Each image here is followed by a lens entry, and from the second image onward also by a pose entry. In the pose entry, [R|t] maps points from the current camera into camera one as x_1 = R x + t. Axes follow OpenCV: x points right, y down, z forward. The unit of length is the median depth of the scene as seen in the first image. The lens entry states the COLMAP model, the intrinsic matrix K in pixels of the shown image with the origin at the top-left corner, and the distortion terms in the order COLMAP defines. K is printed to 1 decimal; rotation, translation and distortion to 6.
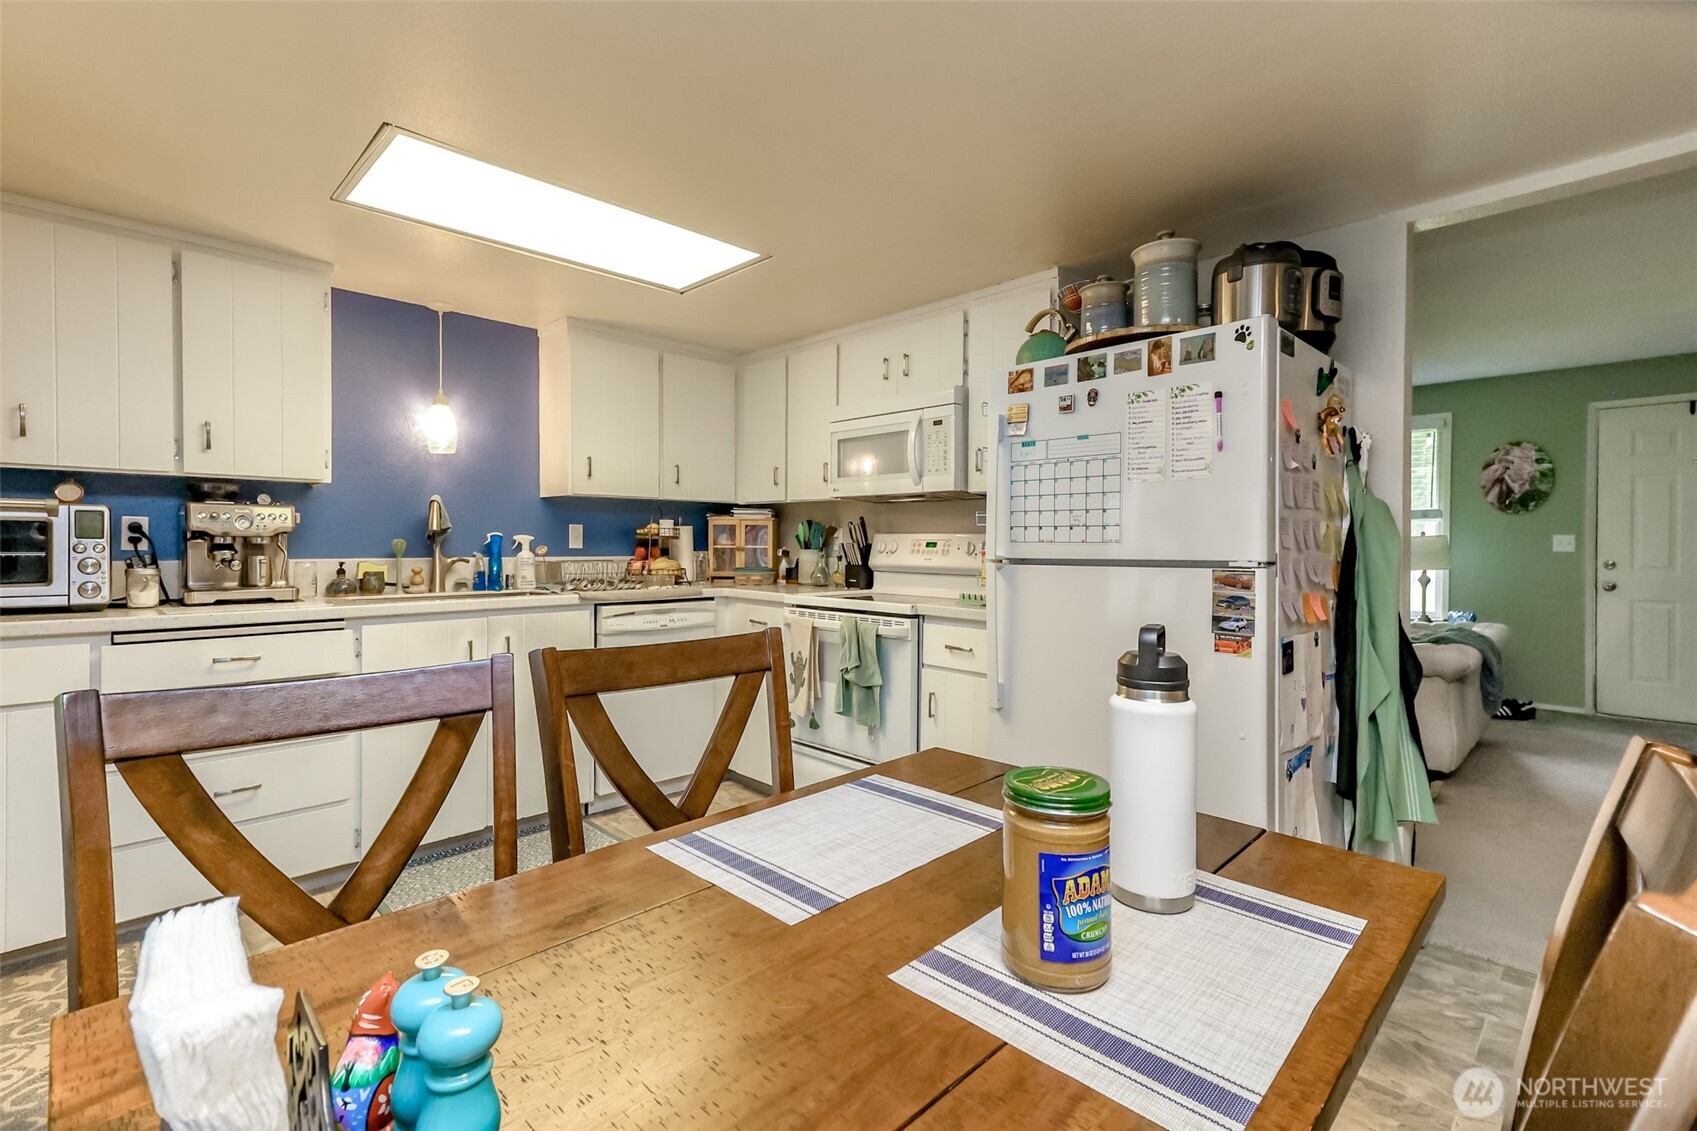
lens RADIAL K [[767.2, 0, 845.8], [0, 767.2, 551.7], [0, 0, 1]] dist [0.010205, -0.000022]
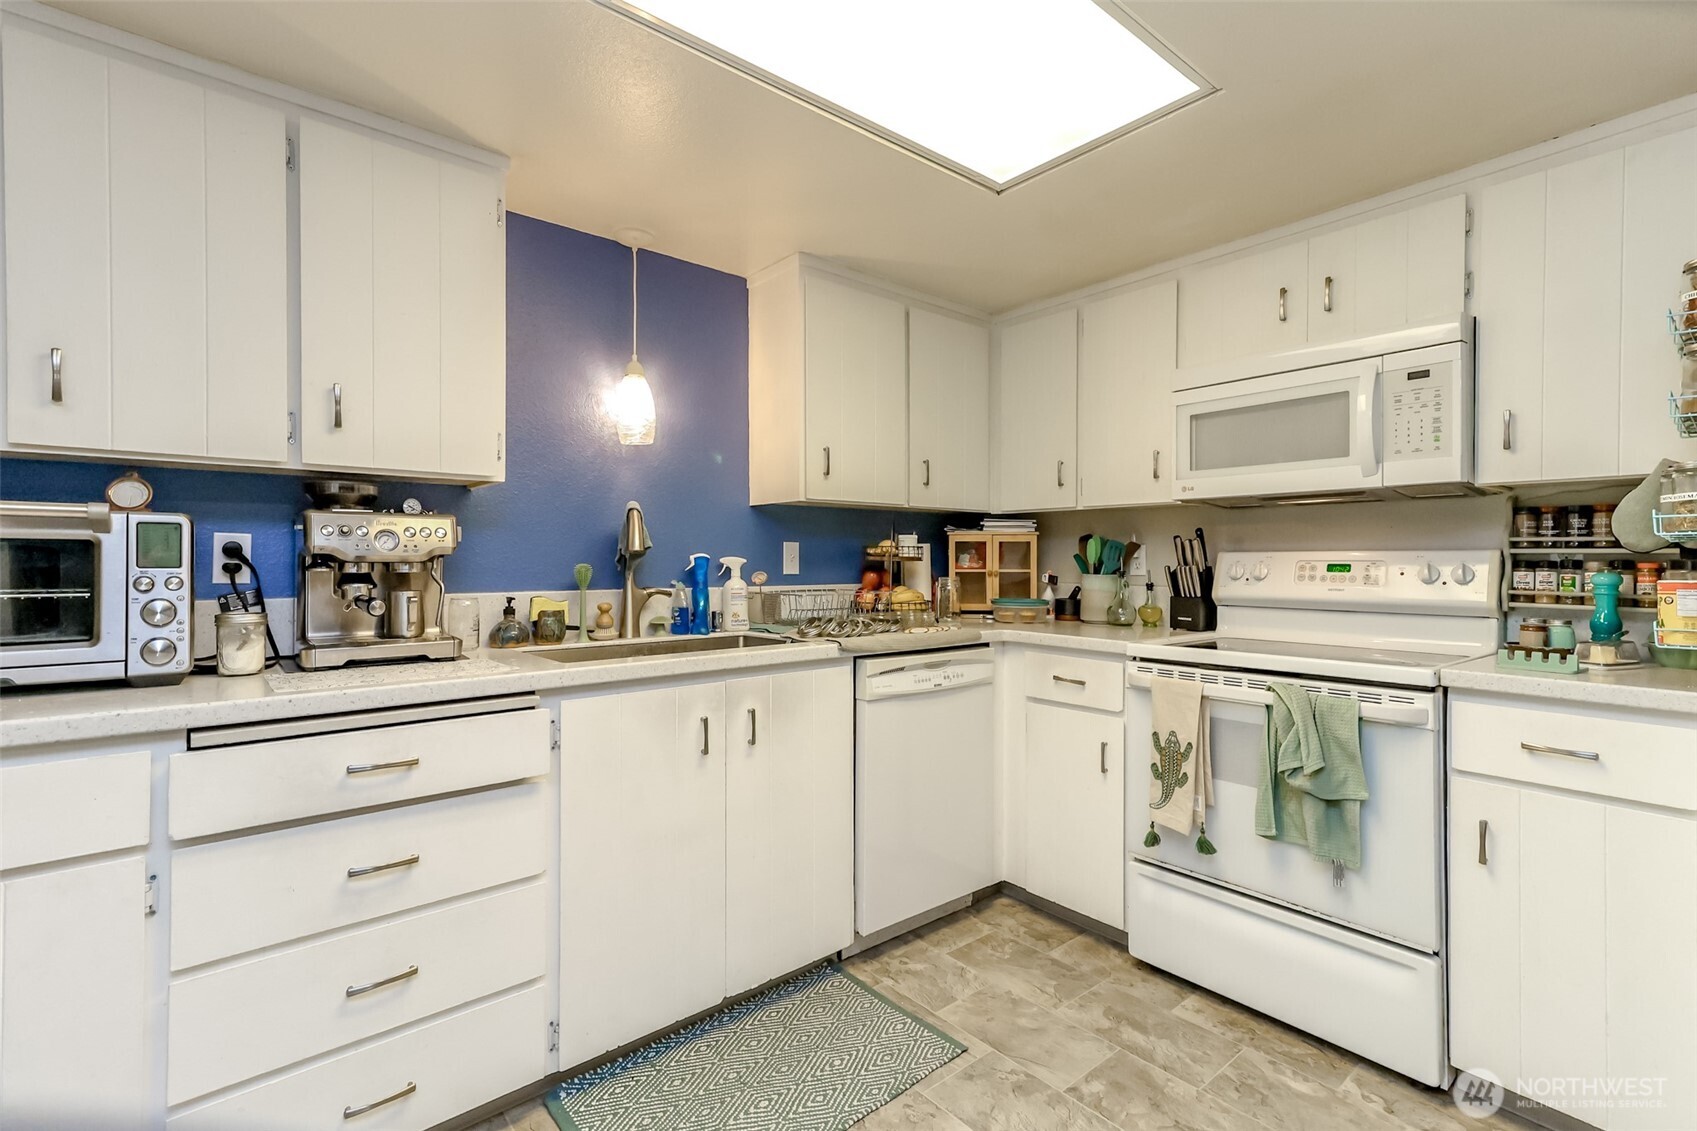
lens RADIAL K [[763.9, 0, 850.2], [0, 763.9, 560.4], [0, 0, 1]] dist [0.012810, 0.000192]
pose [[0.996835, -0.005354, -0.079314, -0.299803], [0.004295, 0.999899, -0.013514, -0.009585], [0.079379, 0.013131, 0.996758, 0.340784]]
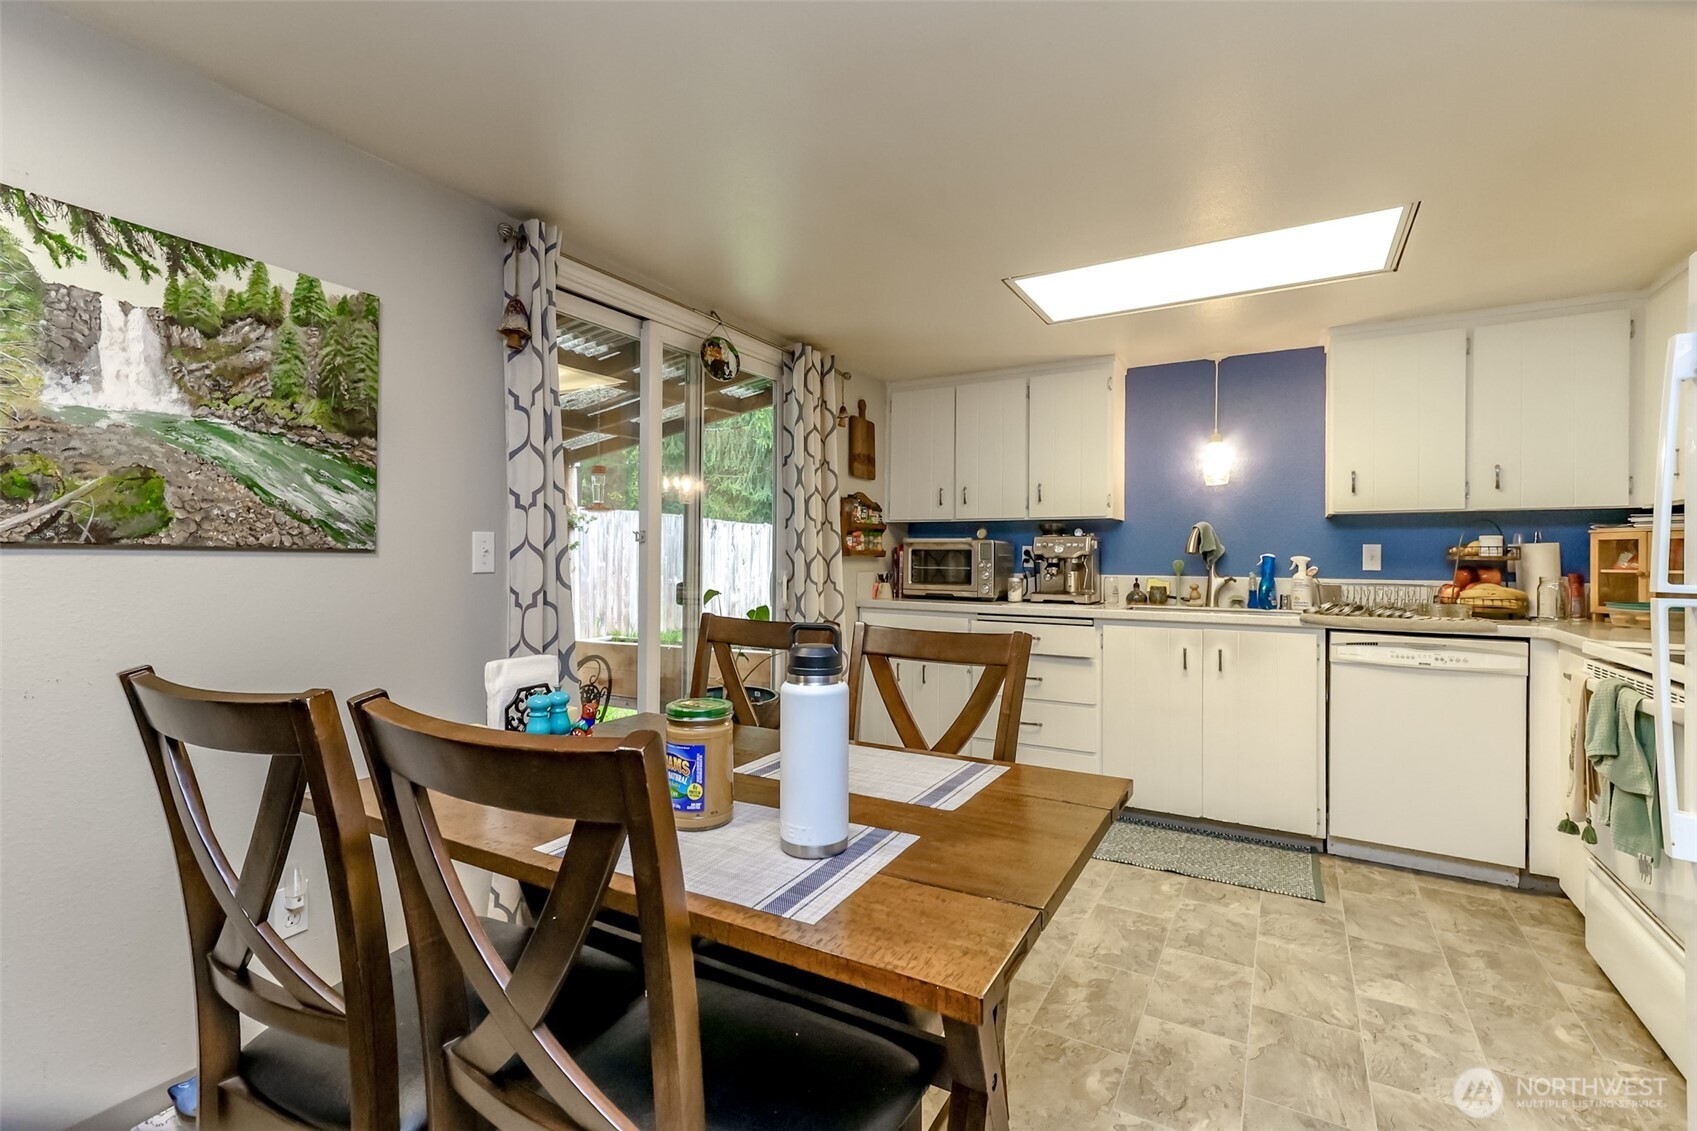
lens RADIAL K [[747.0, 0, 848.5], [0, 747.0, 565.5], [0, 0, 1]] dist [0.012814, 0.000111]
pose [[0.264678, 0.006081, -0.964318, 0.440563], [-0.017372, 0.999848, 0.001537, -0.000853], [0.964180, 0.016345, 0.264743, 0.206340]]
